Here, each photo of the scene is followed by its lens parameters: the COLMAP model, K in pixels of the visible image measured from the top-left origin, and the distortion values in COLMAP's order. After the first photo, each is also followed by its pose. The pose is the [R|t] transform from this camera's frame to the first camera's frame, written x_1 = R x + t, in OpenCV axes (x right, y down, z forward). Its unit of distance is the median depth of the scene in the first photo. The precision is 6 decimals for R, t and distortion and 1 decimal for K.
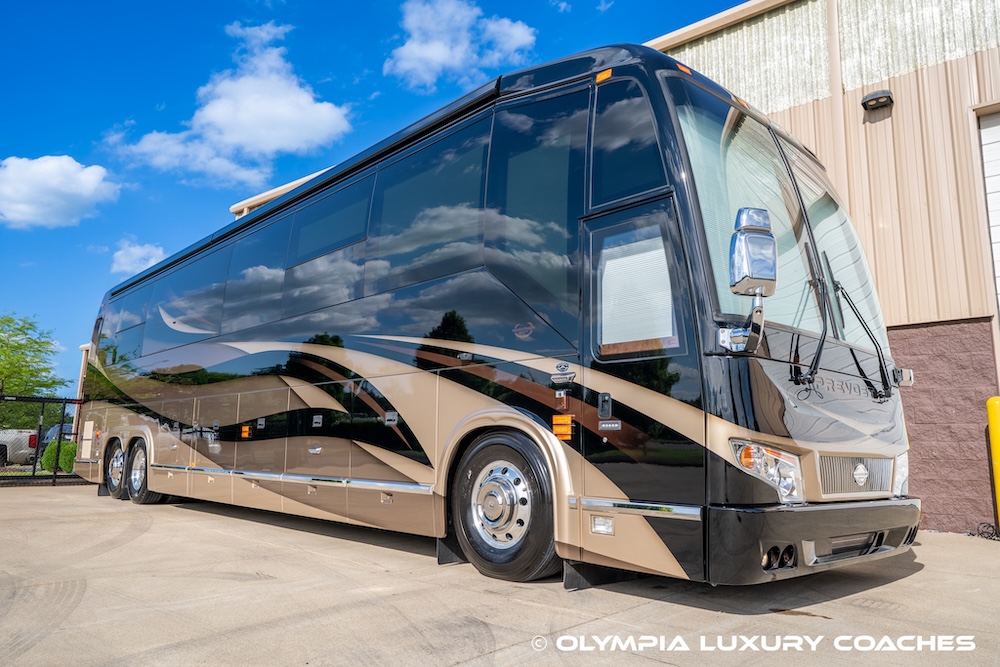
lens RADIAL K [[697.3, 0, 500.0], [0, 697.3, 333.5], [0, 0, 1]] dist [0.003556, 0.002683]
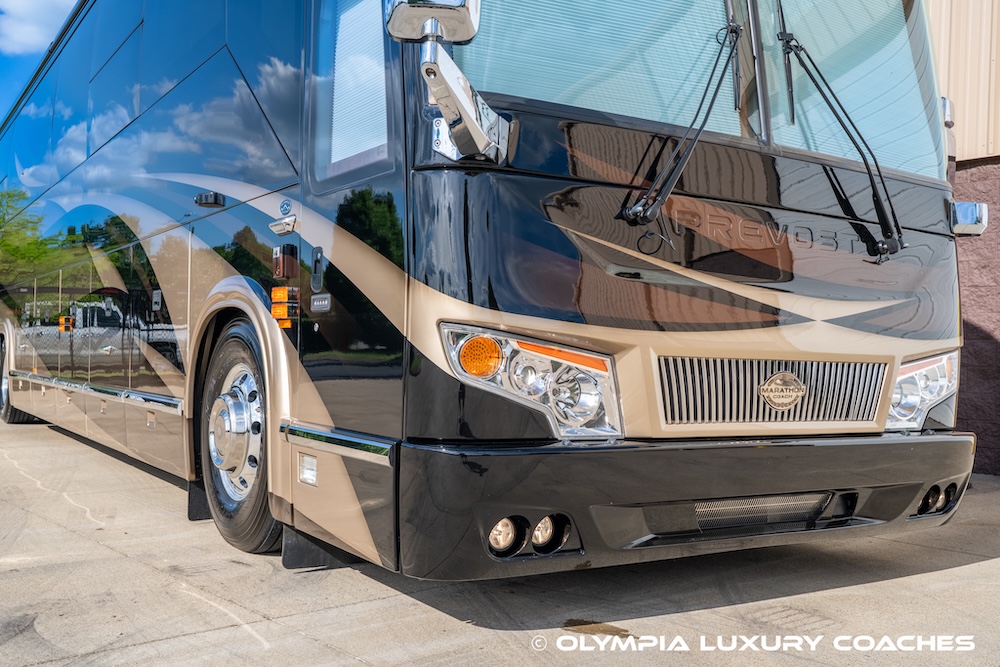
lens RADIAL K [[949.1, 0, 500.0], [0, 949.1, 333.5], [0, 0, 1]] dist [0.056288, 0.006781]
pose [[0.986334, 0.001969, -0.164748, 0.413392], [0.021158, 0.990136, 0.138501, 0.047978], [0.163396, -0.140094, 0.976563, 0.234690]]
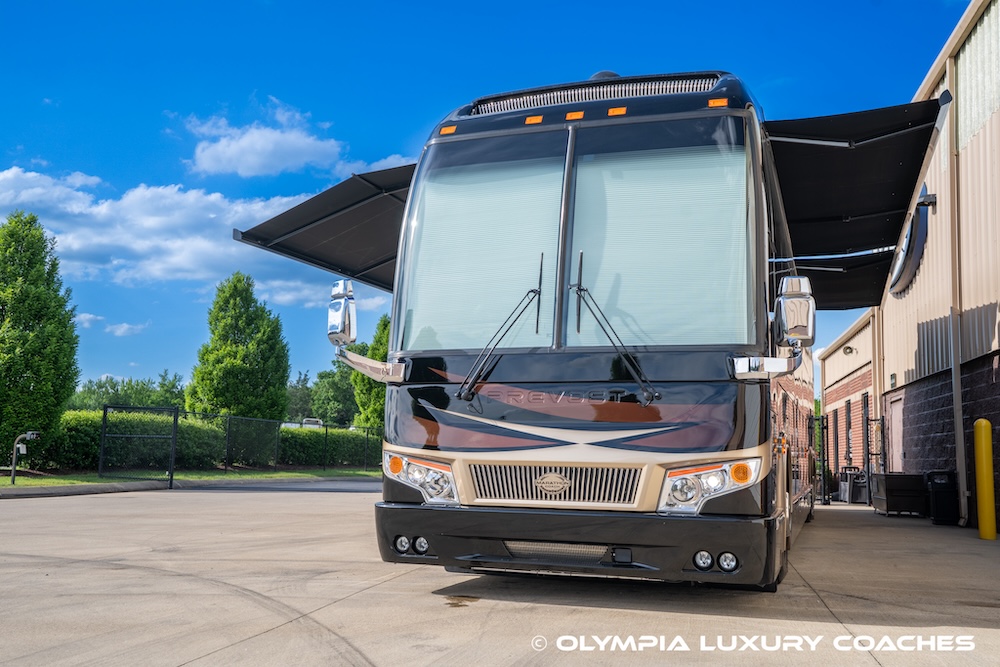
lens RADIAL K [[949.1, 0, 500.0], [0, 949.1, 333.5], [0, 0, 1]] dist [0.056288, 0.006781]
pose [[0.484183, -0.141664, -0.863423, 1.650831], [0.135805, 0.987015, -0.085786, 0.092788], [0.864363, -0.075721, 0.497134, 0.257841]]
